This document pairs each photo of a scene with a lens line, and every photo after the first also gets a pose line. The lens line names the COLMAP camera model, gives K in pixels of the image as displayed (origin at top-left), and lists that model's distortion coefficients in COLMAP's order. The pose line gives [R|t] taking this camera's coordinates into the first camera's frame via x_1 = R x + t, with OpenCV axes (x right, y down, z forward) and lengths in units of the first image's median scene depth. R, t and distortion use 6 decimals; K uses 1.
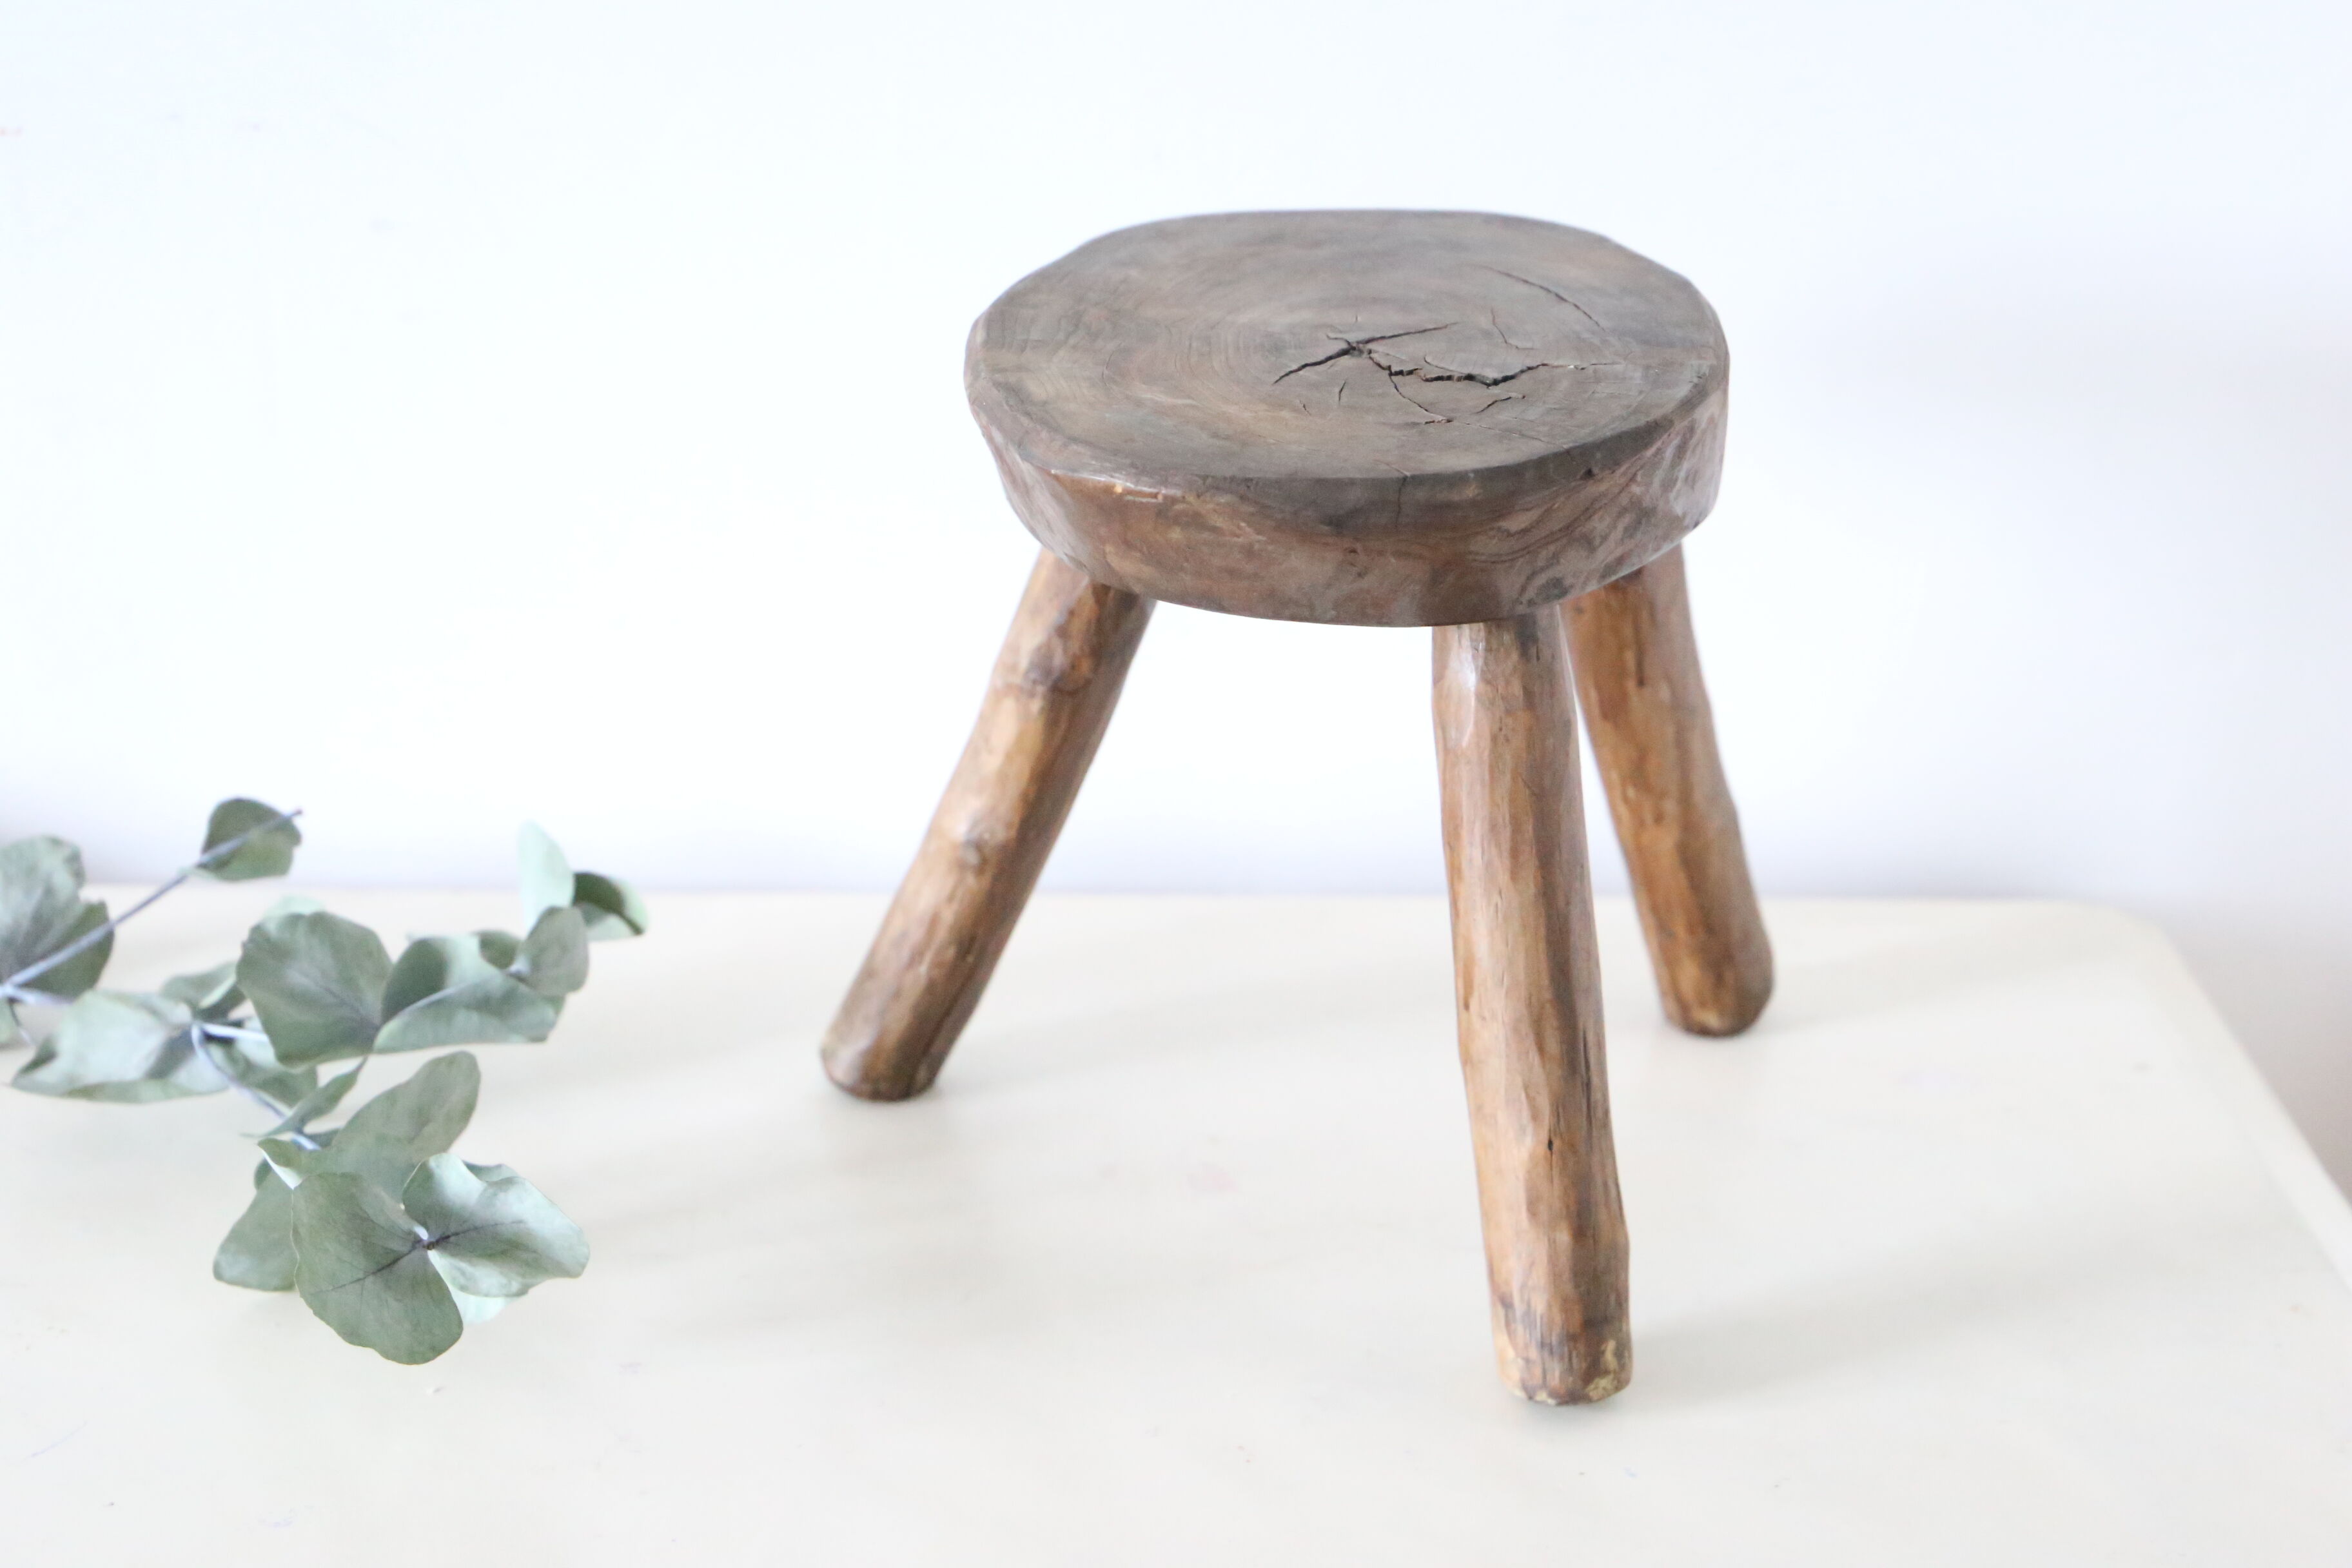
lens RADIAL K [[4202.4, 0, 1174.1], [0, 4202.4, 777.5], [0, 0, 1]] dist [0.135398, 0.000000]
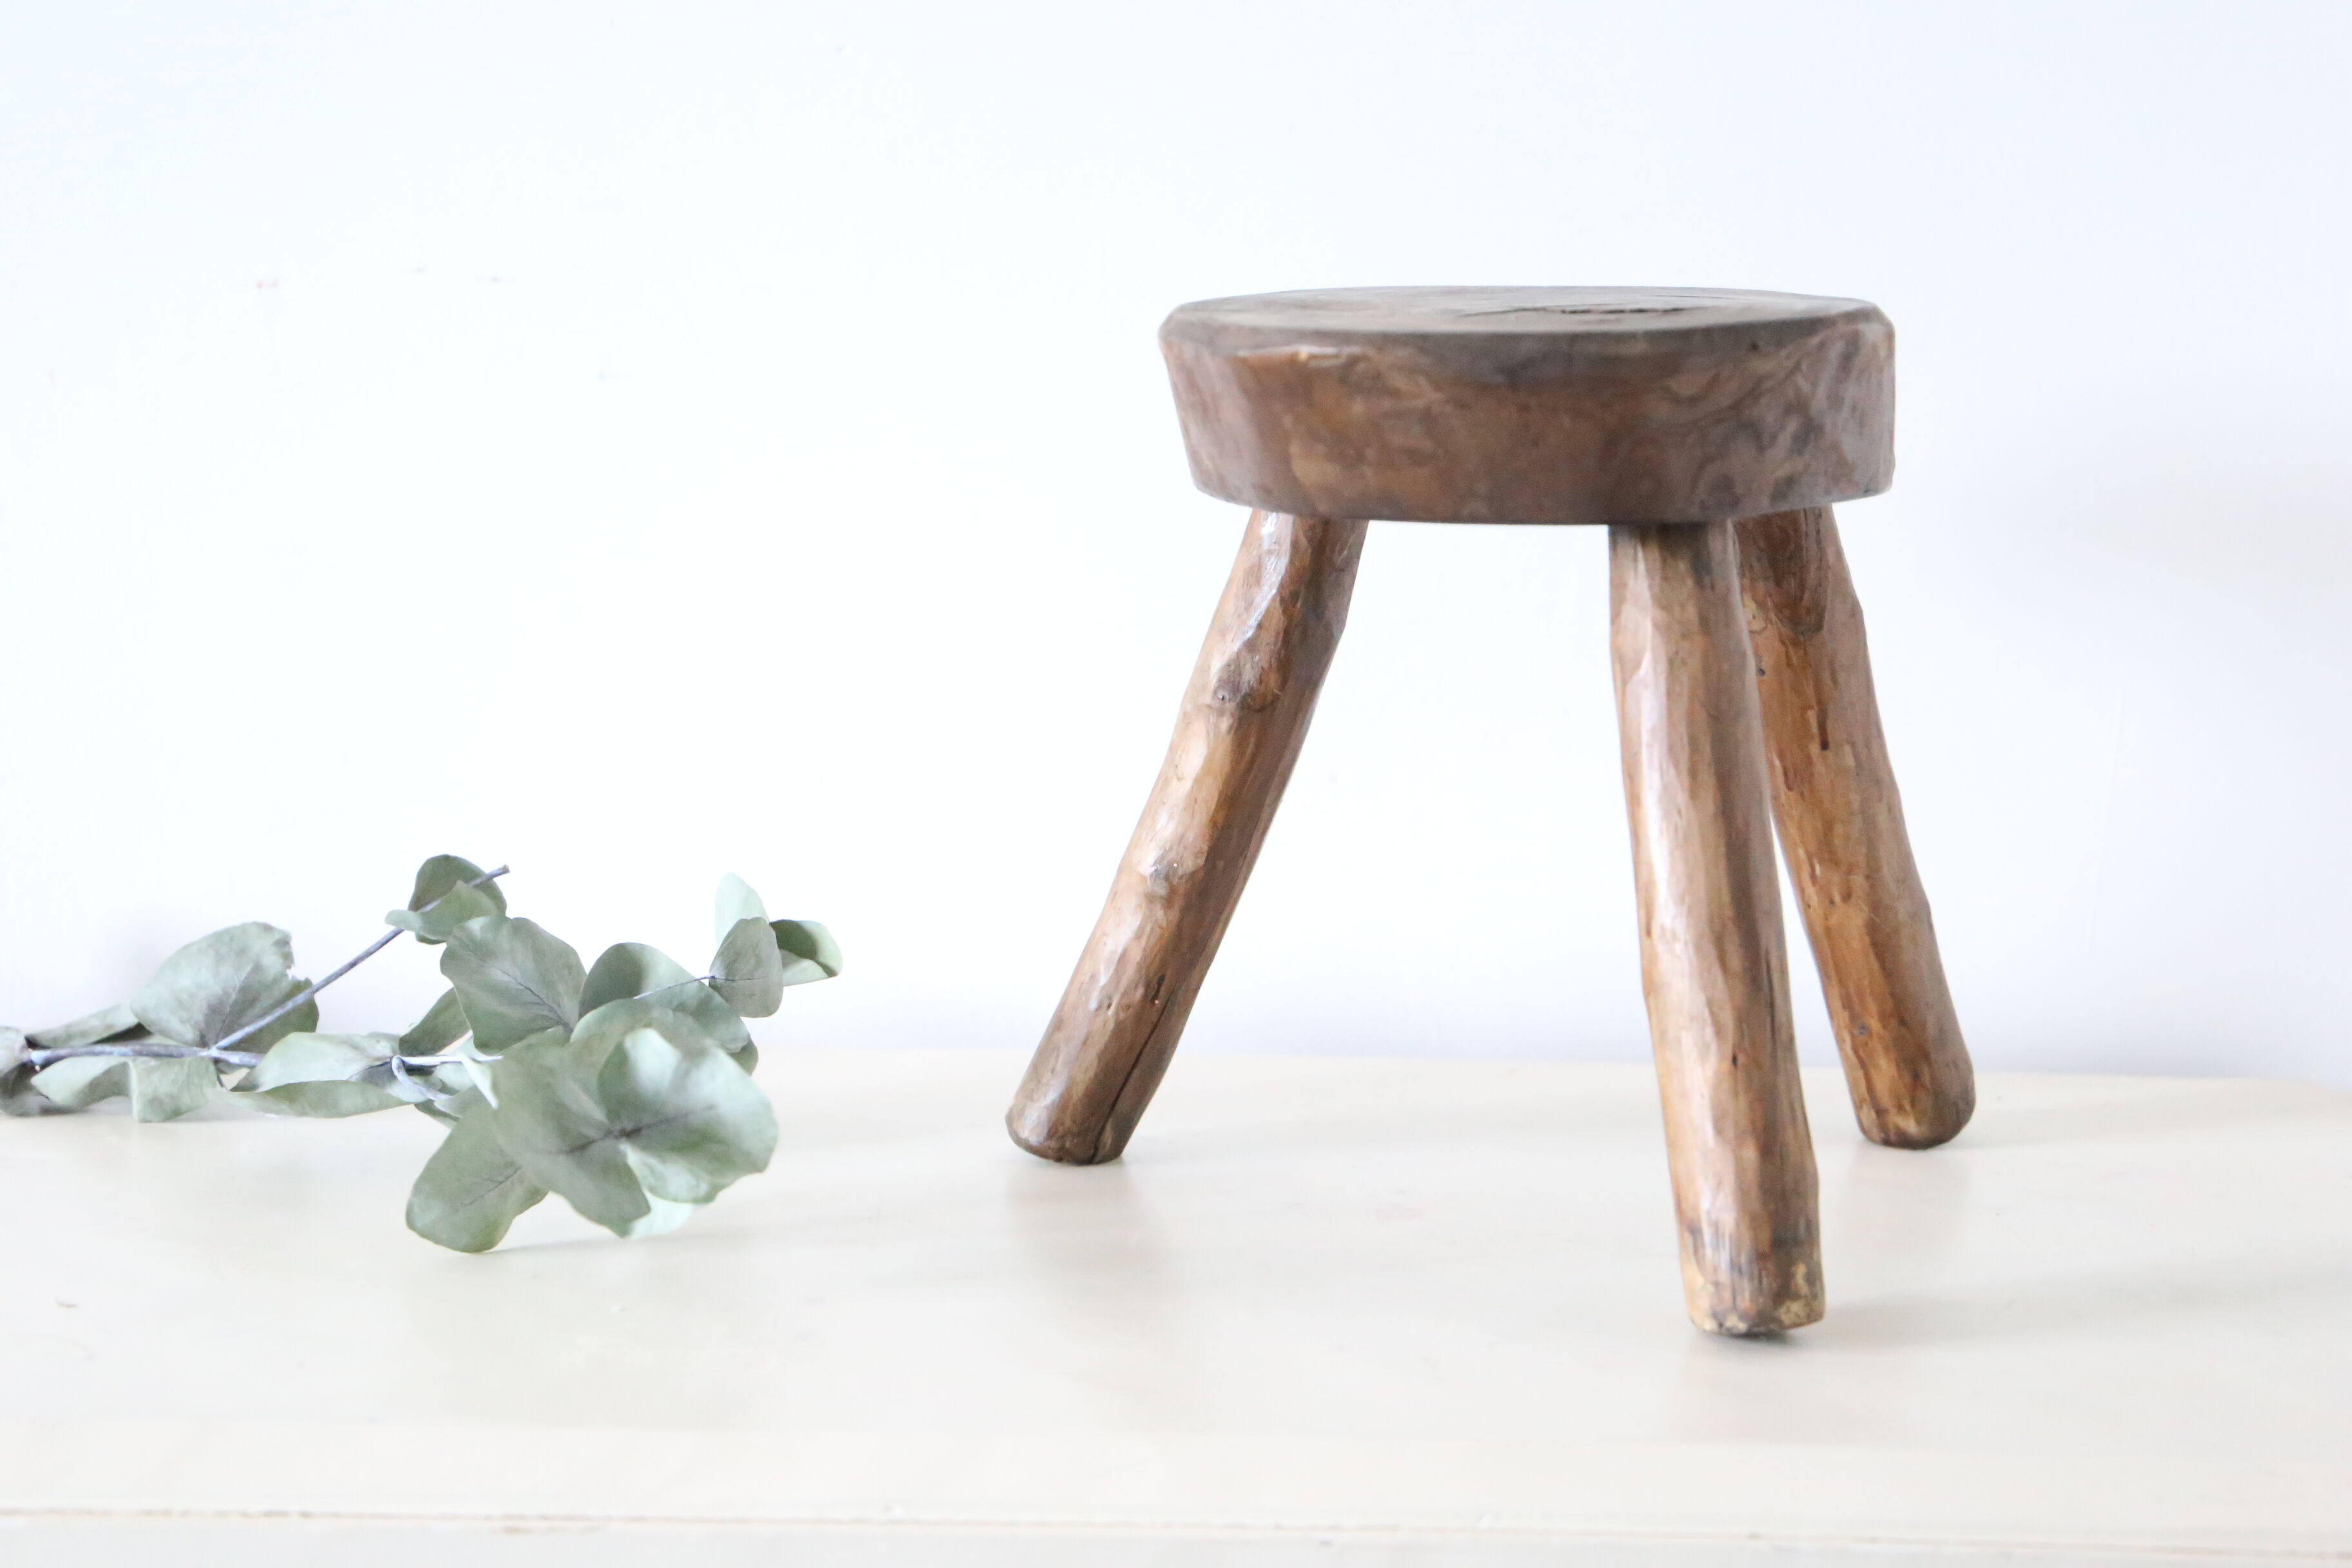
lens RADIAL K [[4461.7, 0, 1169.1], [0, 4461.7, 780.6], [0, 0, 1]] dist [0.148503, 0.000000]
pose [[0.998791, -0.001146, -0.049139, 0.006930], [-0.011125, 0.968513, -0.248713, 0.268264], [0.047877, 0.248959, 0.967330, -0.047349]]
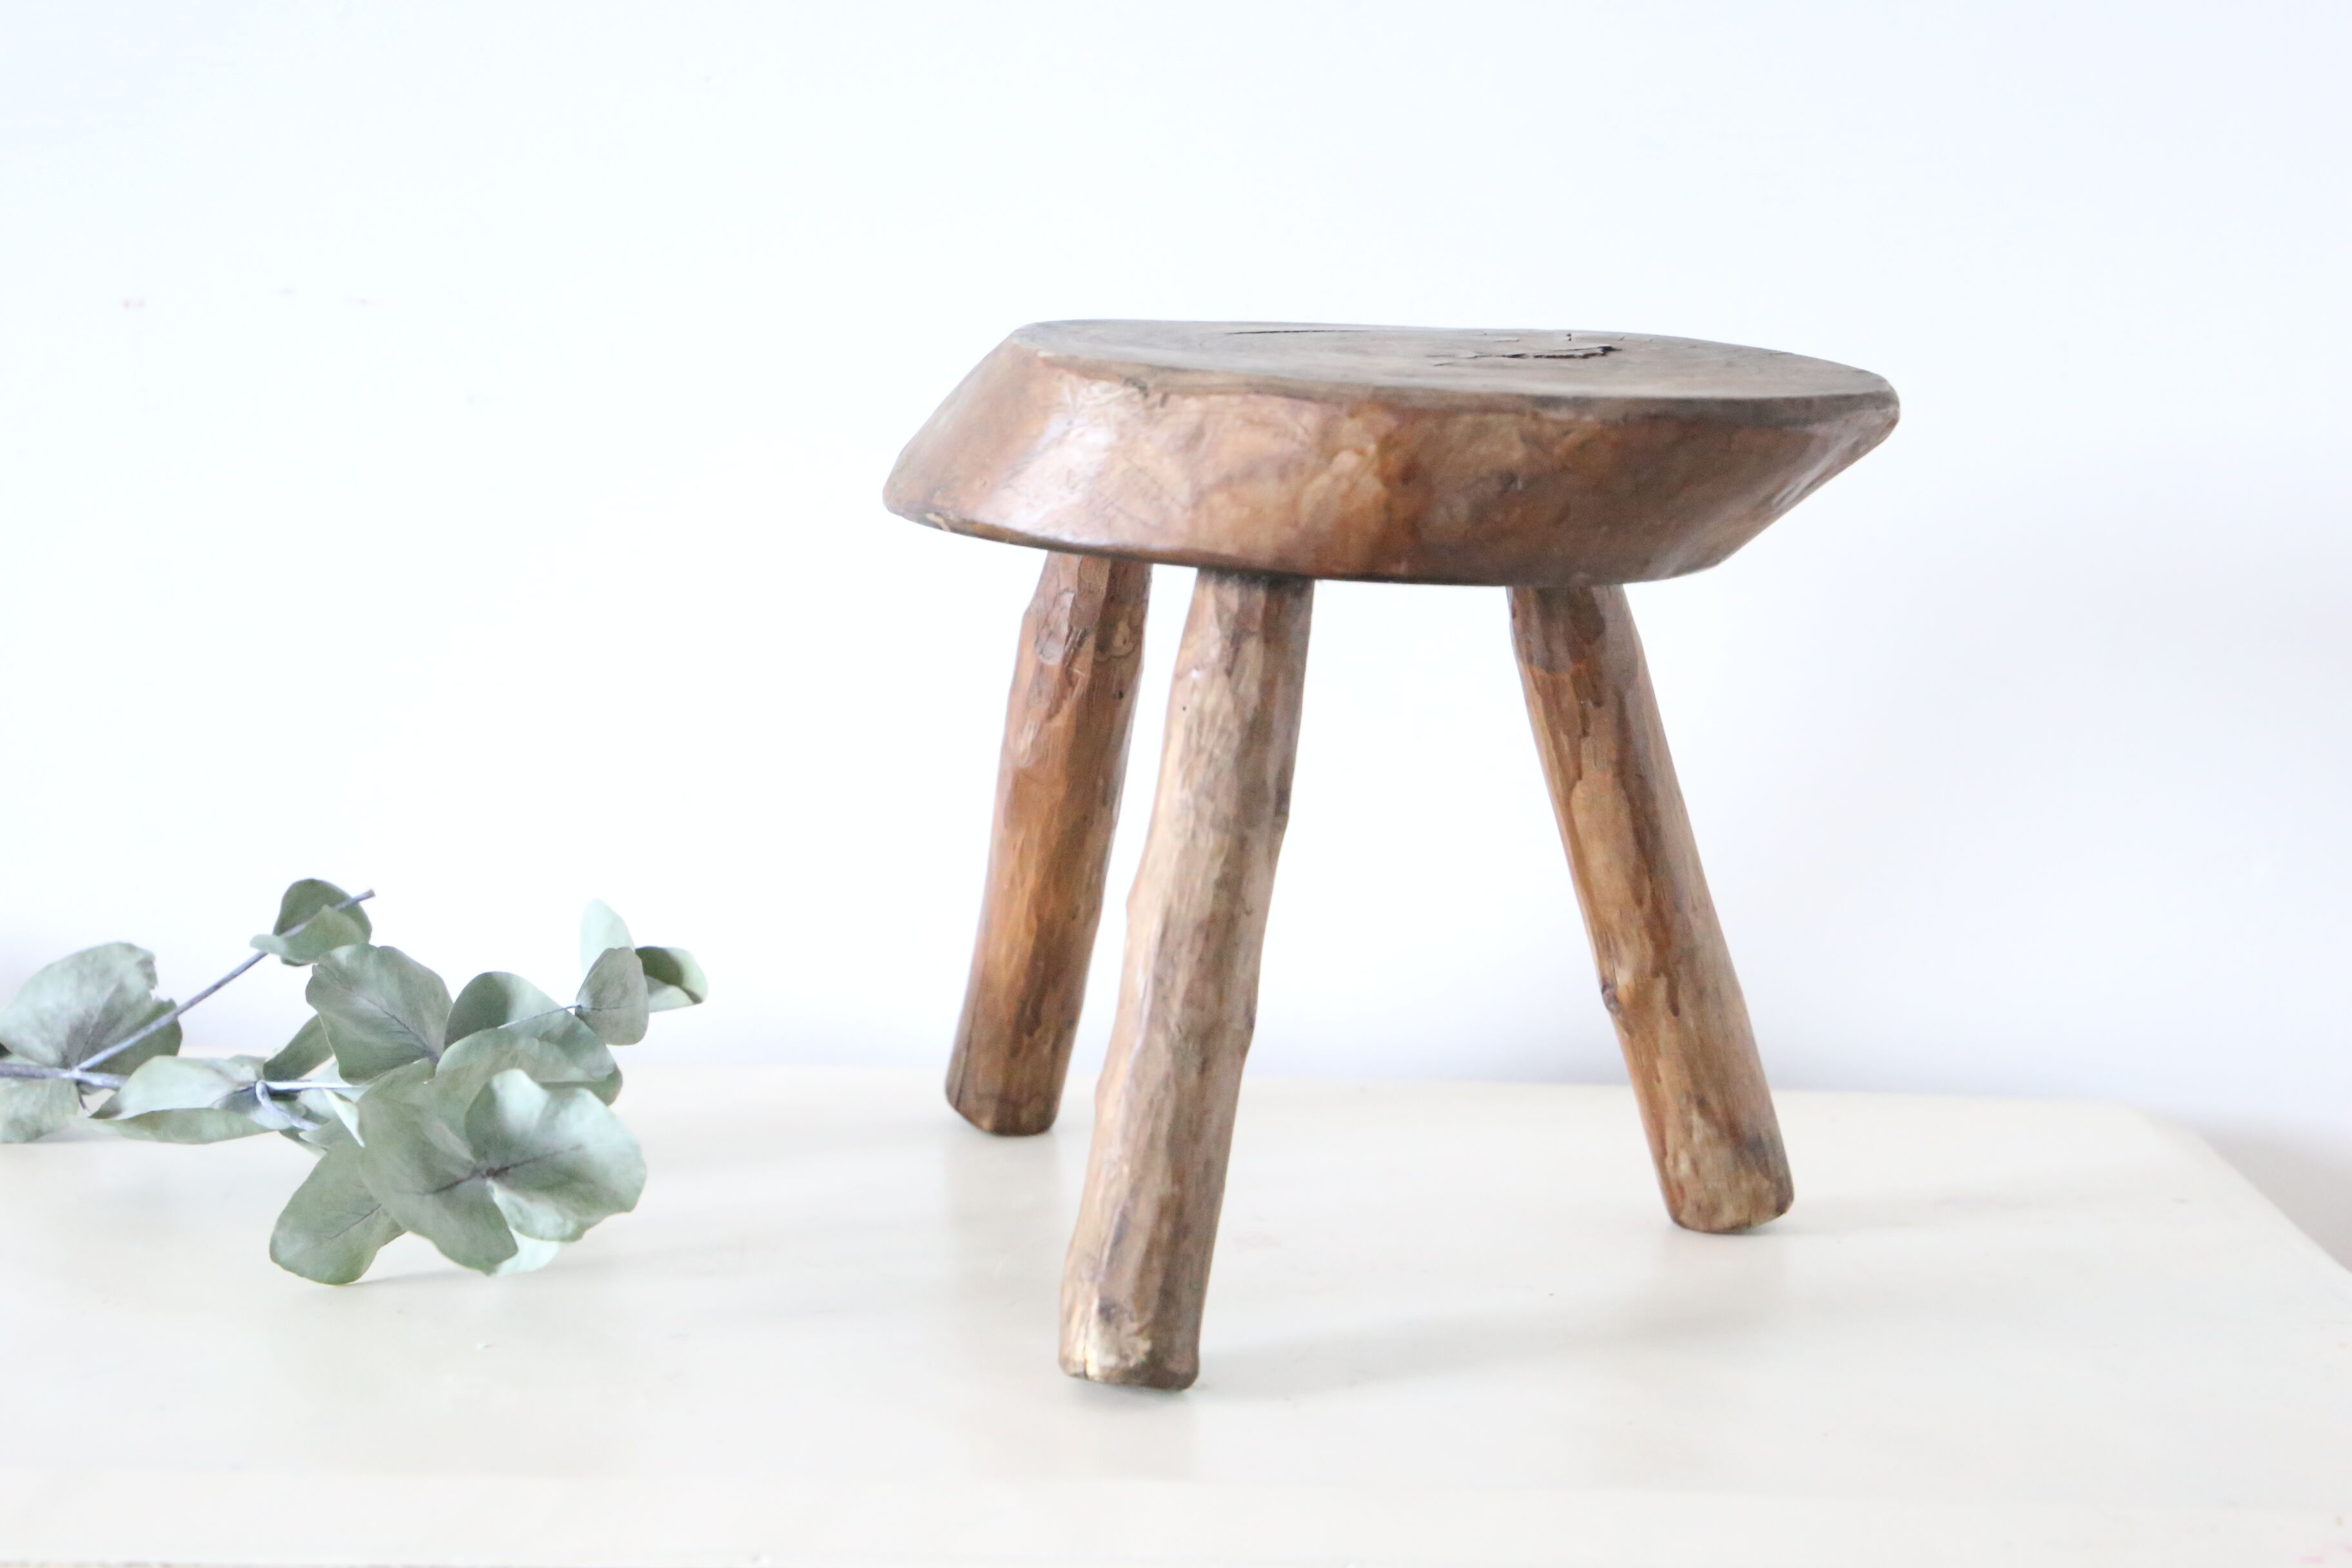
lens RADIAL K [[4202.4, 0, 1183.2], [0, 4202.4, 787.3], [0, 0, 1]] dist [0.135398, 0.000000]
pose [[0.999966, 0.007256, -0.003983, -0.005689], [-0.007992, 0.971723, -0.235989, 0.235888], [0.002158, 0.236012, 0.971748, -0.005130]]
